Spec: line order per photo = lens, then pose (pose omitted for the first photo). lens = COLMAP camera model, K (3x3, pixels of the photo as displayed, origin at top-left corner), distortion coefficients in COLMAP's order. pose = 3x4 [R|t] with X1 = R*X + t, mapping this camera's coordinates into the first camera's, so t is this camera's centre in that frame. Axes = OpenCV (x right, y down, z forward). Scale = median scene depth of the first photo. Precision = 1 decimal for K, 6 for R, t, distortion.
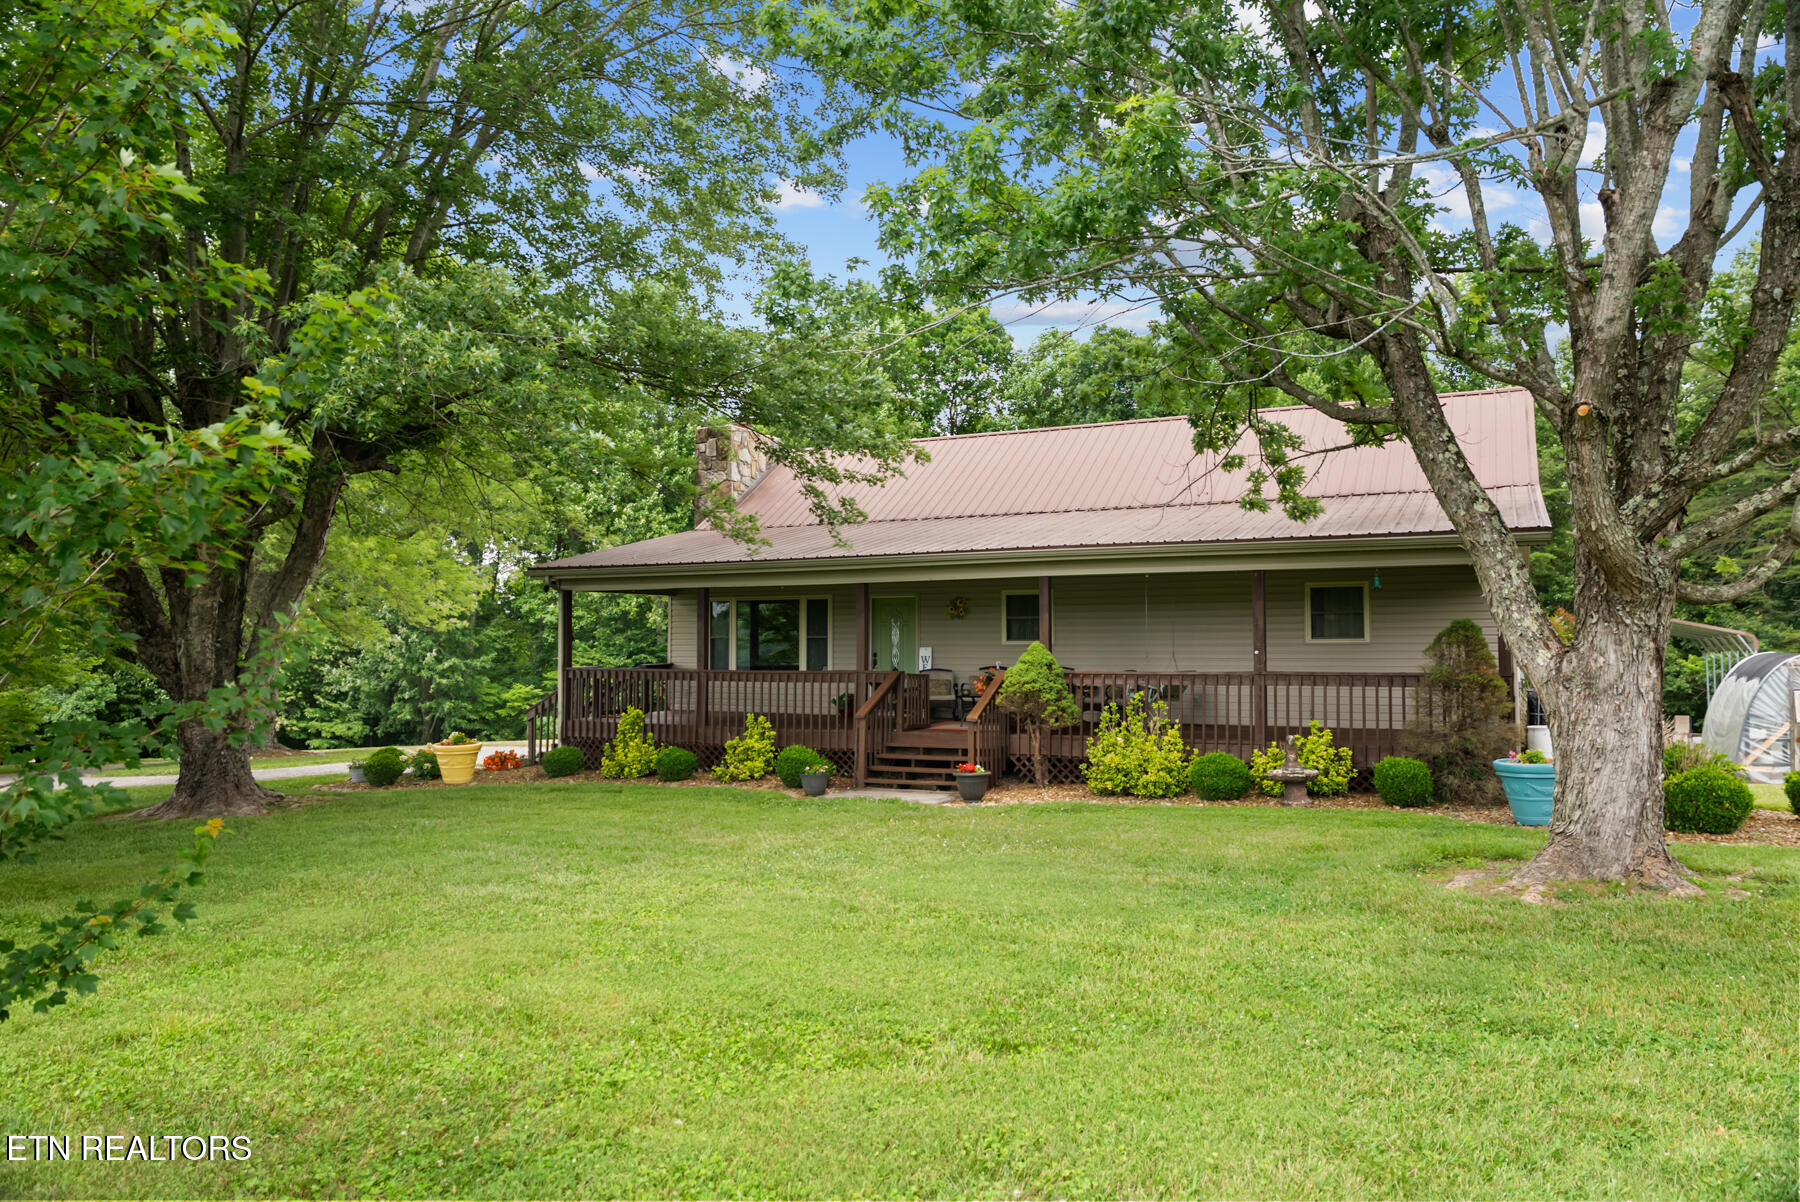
lens RADIAL K [[1232.5, 0, 875.3], [0, 1232.5, 547.2], [0, 0, 1]] dist [-0.038357, -0.002196]
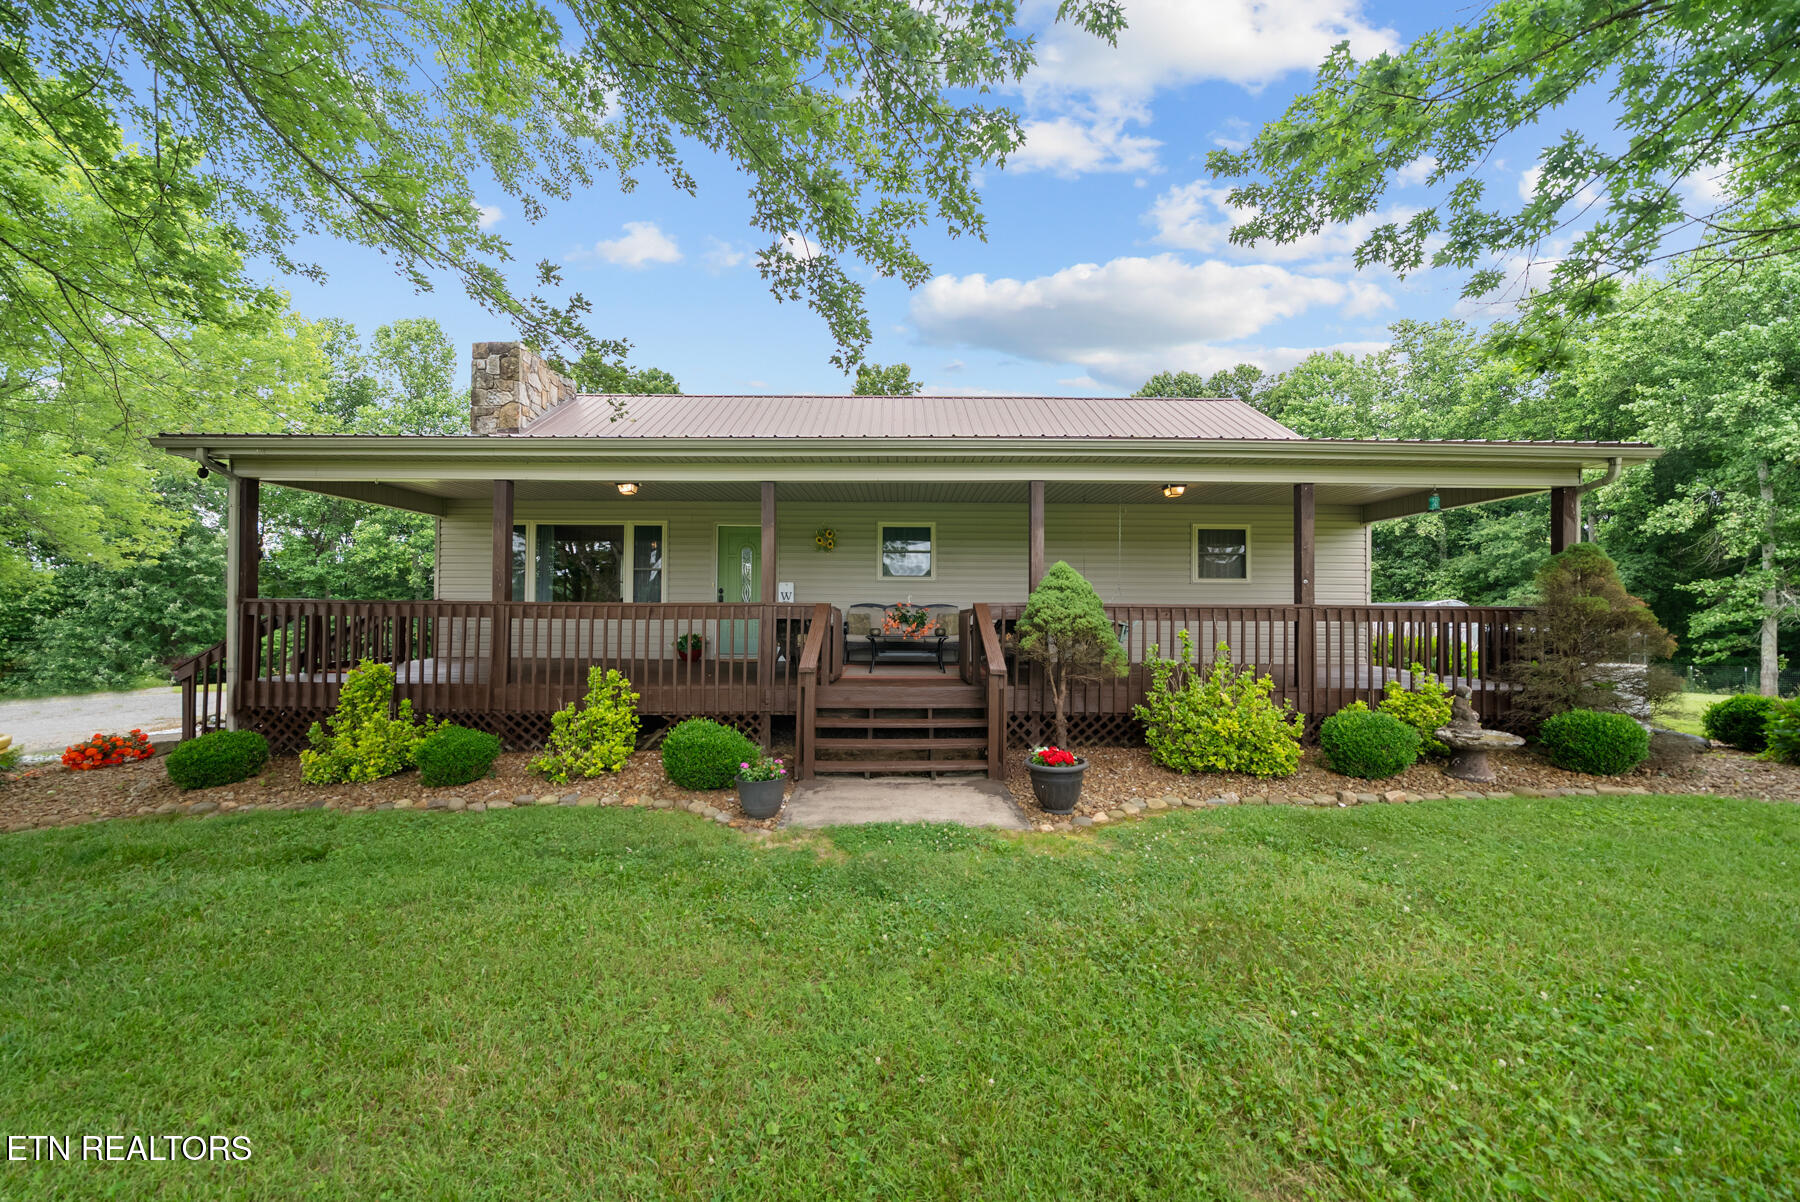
lens RADIAL K [[615.1, 0, 888.8], [0, 615.1, 601.6], [0, 0, 1]] dist [-0.020271, 0.000009]
pose [[0.883896, 0.014382, 0.467463, -0.133439], [-0.045193, 0.997476, 0.054763, 0.087788], [-0.465495, -0.069530, 0.882315, 0.742932]]
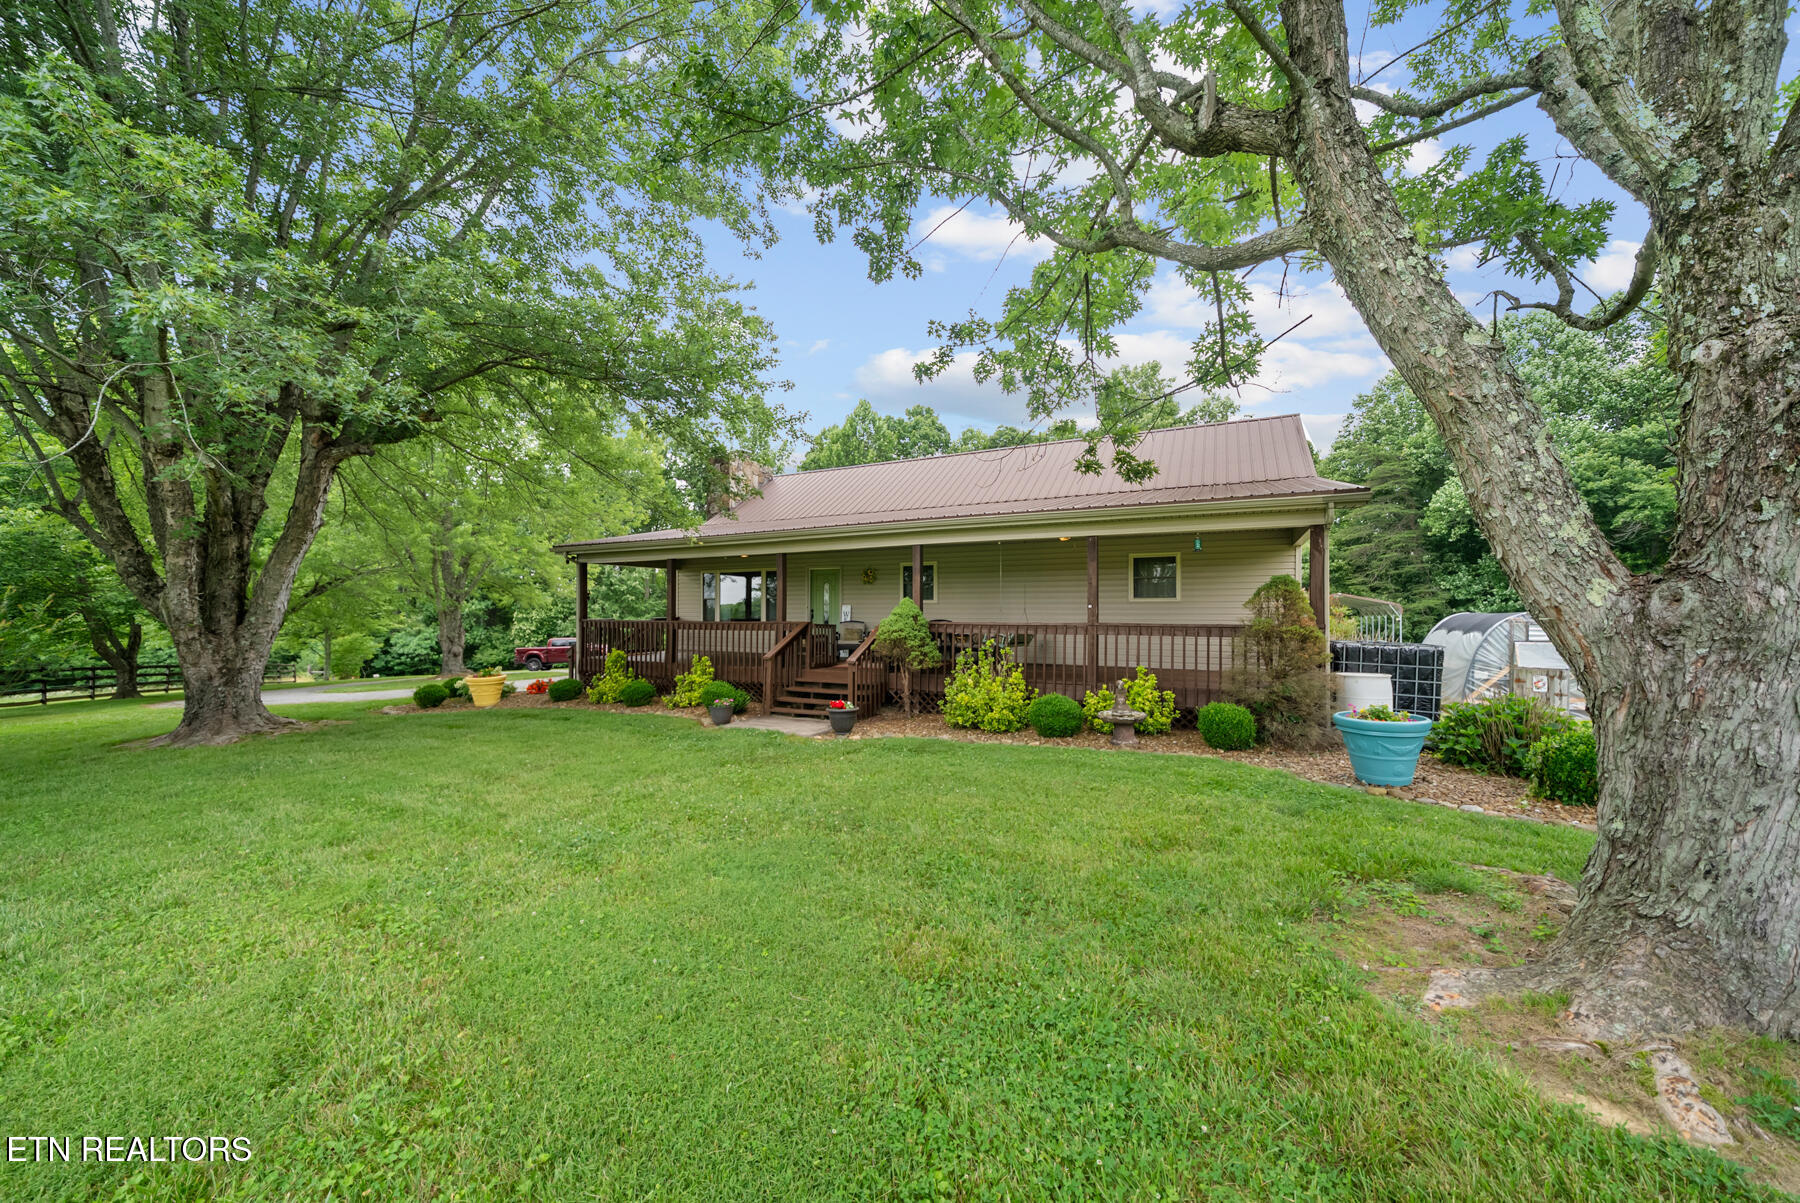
lens RADIAL K [[631.9, 0, 895.8], [0, 631.9, 589.0], [0, 0, 1]] dist [-0.007074, 0.000088]
pose [[0.999993, 0.003678, 0.000998, 0.122764], [-0.003718, 0.999065, 0.043079, 0.043045], [-0.000839, -0.043083, 0.999071, 0.393420]]
